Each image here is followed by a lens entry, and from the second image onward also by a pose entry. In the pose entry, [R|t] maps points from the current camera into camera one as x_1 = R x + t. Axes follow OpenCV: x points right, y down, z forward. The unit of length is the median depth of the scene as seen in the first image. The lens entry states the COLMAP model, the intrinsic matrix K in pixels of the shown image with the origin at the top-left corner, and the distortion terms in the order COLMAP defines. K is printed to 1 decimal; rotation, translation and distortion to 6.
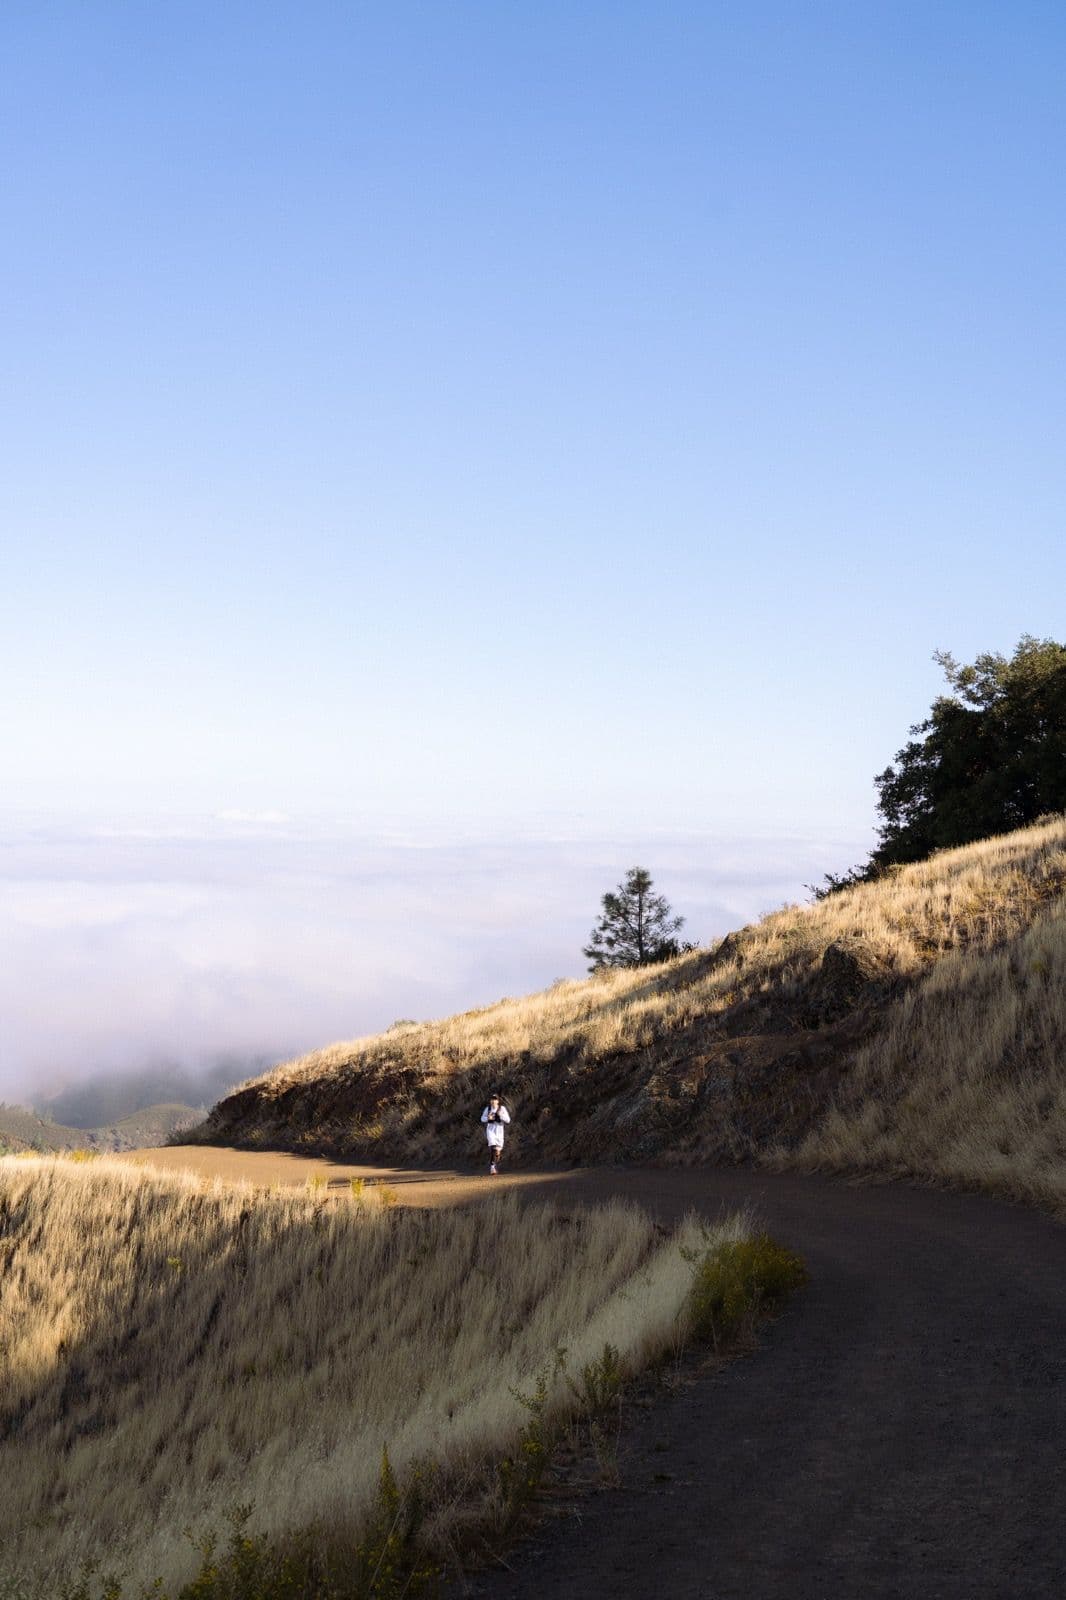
lens RADIAL K [[2448.7, 0, 533.0], [0, 2448.7, 800.0], [0, 0, 1]] dist [-0.017858, -0.075668]
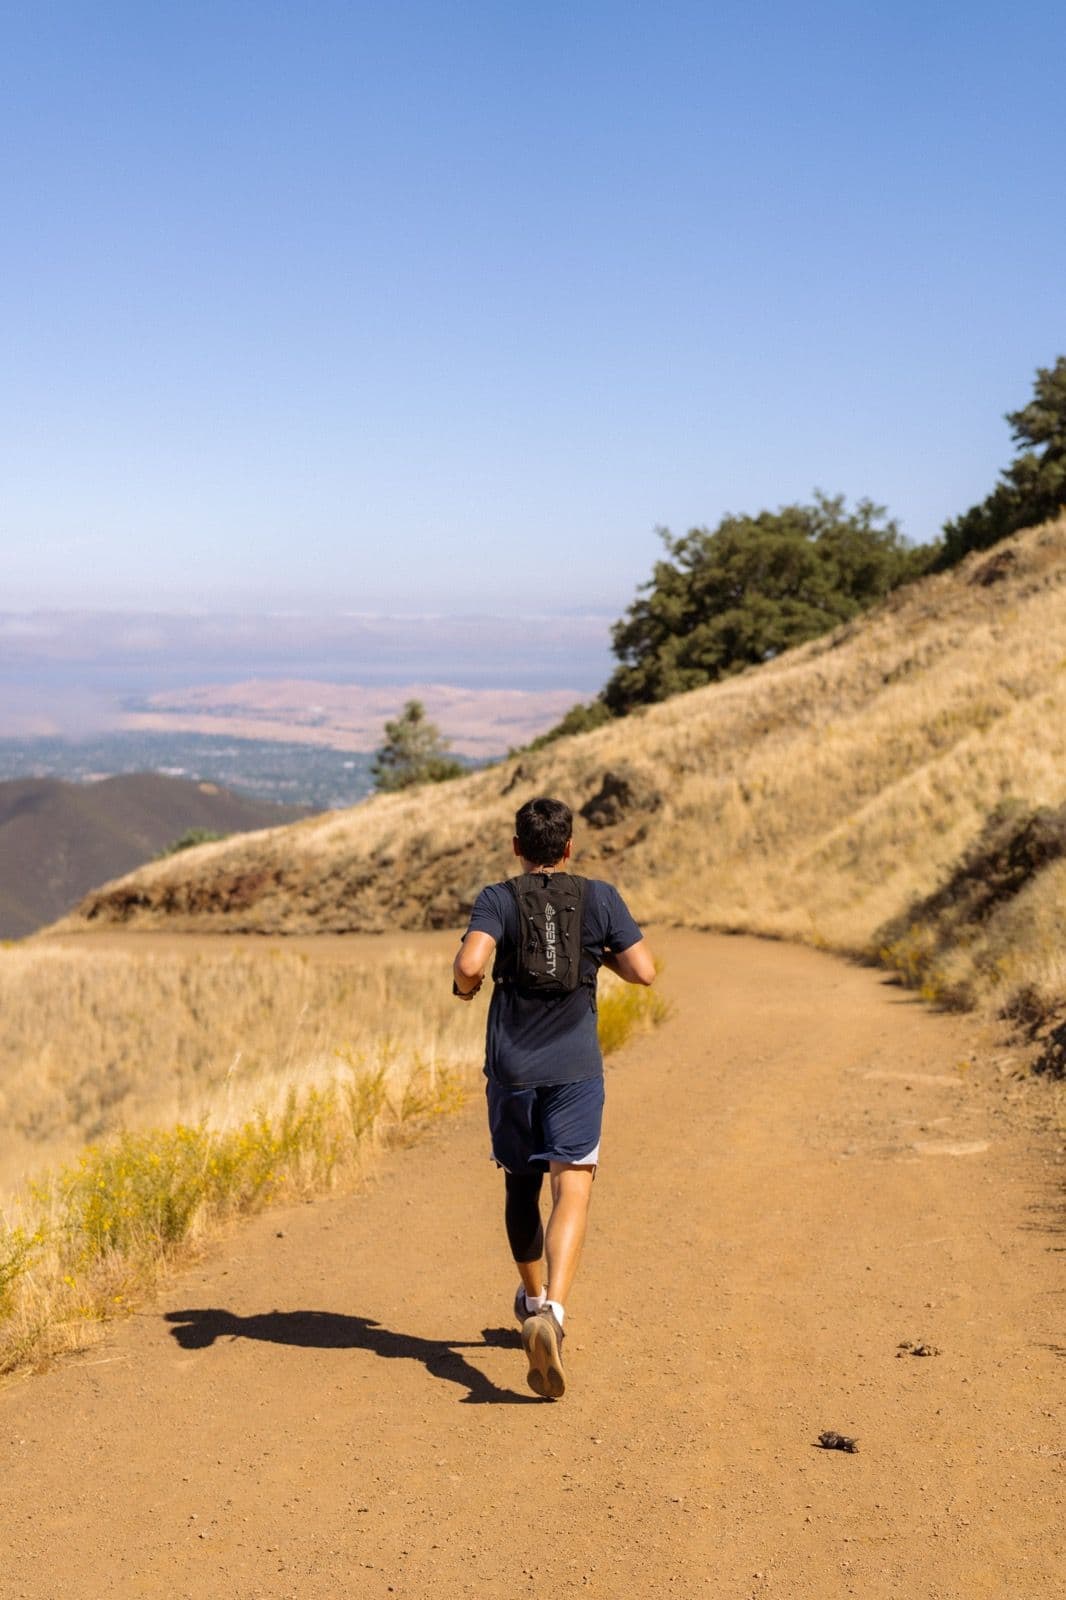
lens RADIAL K [[2448.7, 0, 533.0], [0, 2448.7, 800.0], [0, 0, 1]] dist [-0.017858, -0.075668]
pose [[0.990979, -0.027103, 0.131248, -0.066957], [0.016172, 0.996365, 0.083643, -0.026866], [-0.133038, -0.080766, 0.987815, -0.244259]]
